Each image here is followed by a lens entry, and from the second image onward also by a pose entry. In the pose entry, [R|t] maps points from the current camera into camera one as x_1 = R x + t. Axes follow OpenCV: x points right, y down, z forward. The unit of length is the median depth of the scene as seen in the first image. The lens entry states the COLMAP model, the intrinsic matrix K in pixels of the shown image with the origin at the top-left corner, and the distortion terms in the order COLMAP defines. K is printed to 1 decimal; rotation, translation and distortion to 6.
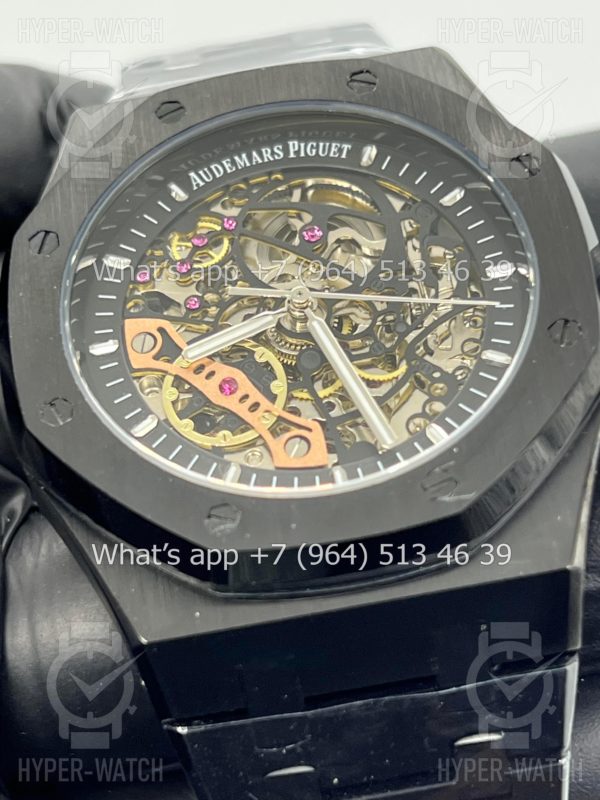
lens RADIAL K [[1907.3, 0, 300.0], [0, 1907.3, 400.0], [0, 0, 1]] dist [0.264179, -0.245339]
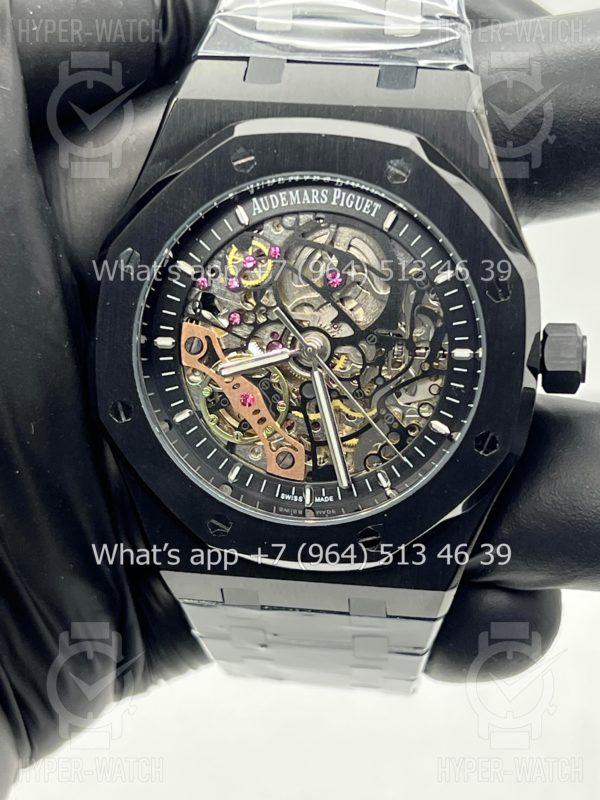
lens RADIAL K [[1907.3, 0, 300.0], [0, 1907.3, 400.0], [0, 0, 1]] dist [0.264179, -0.245339]
pose [[0.978814, 0.203921, -0.018436, 0.024576], [-0.145667, 0.756807, 0.637201, -0.858664], [0.143891, -0.621015, 0.770477, -0.057378]]
